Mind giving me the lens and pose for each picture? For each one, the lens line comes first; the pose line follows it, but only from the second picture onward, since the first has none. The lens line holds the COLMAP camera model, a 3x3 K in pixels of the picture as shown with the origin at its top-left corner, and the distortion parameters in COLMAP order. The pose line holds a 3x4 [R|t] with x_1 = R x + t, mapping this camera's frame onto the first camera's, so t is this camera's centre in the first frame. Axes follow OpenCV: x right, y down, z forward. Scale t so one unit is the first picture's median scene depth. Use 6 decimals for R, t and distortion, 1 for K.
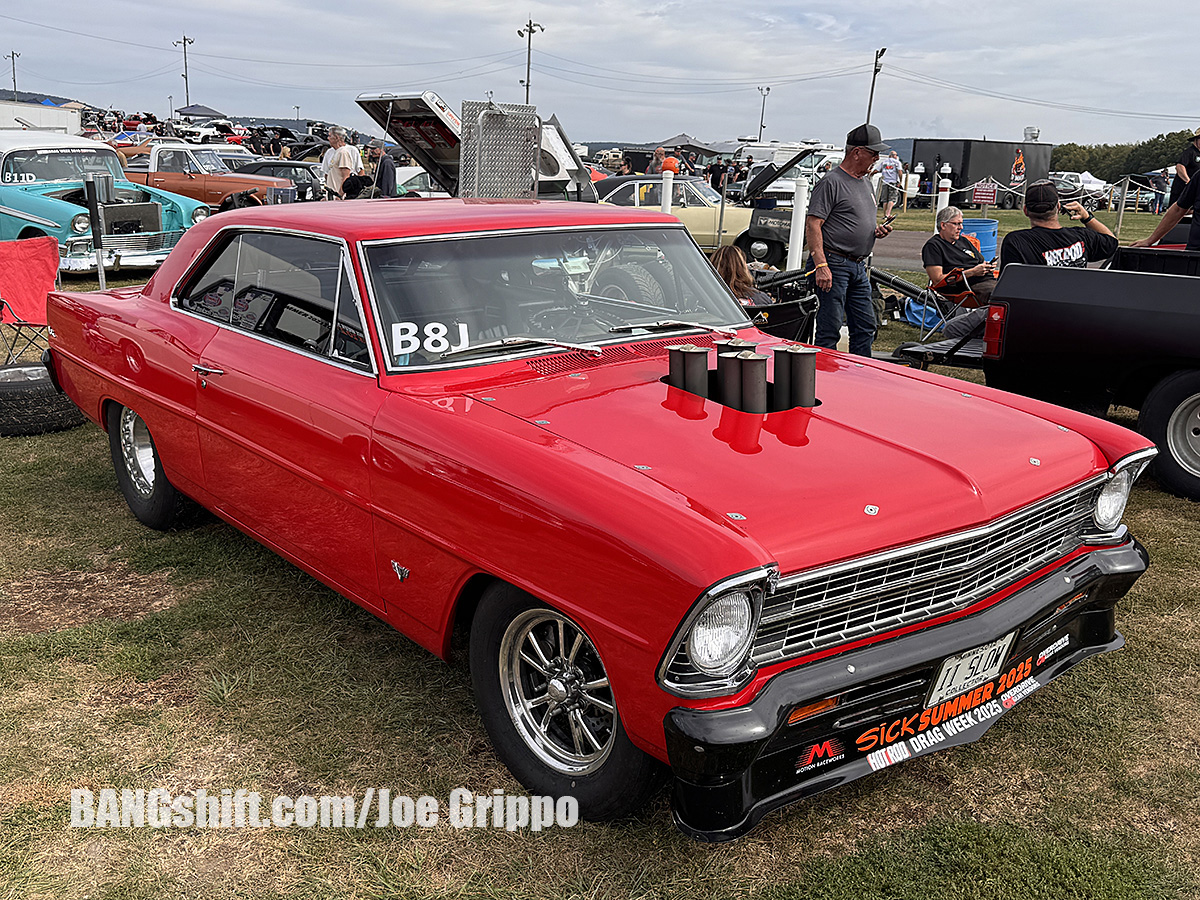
lens RADIAL K [[1191.8, 0, 600.0], [0, 1191.8, 450.0], [0, 0, 1]] dist [0.204439, -0.447049]
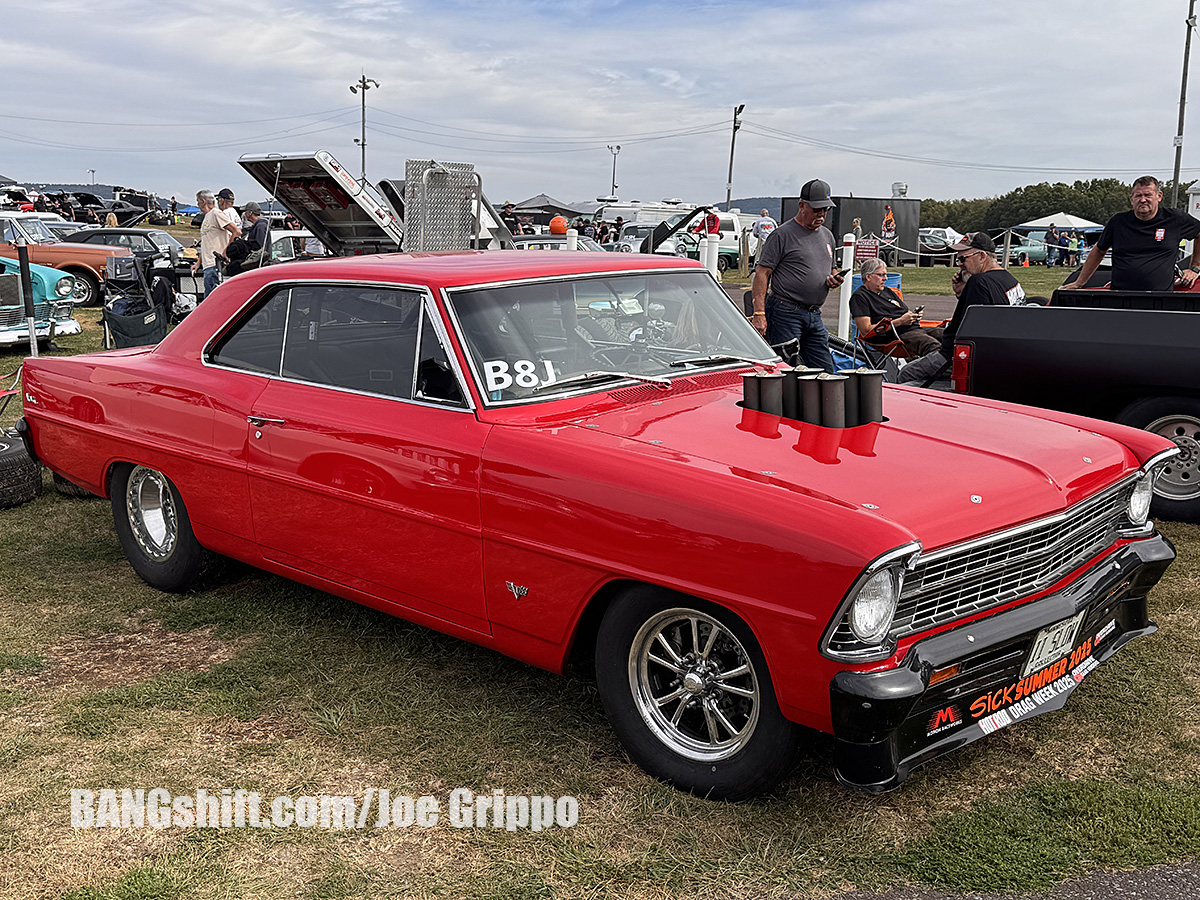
lens RADIAL K [[1316.4, 0, 600.0], [0, 1316.4, 450.0], [0, 0, 1]] dist [0.221988, -0.484216]
pose [[0.991939, -0.039371, 0.120442, -0.208653], [0.047327, 0.996832, -0.063924, 0.050473], [-0.117544, 0.069109, 0.990660, -0.161675]]
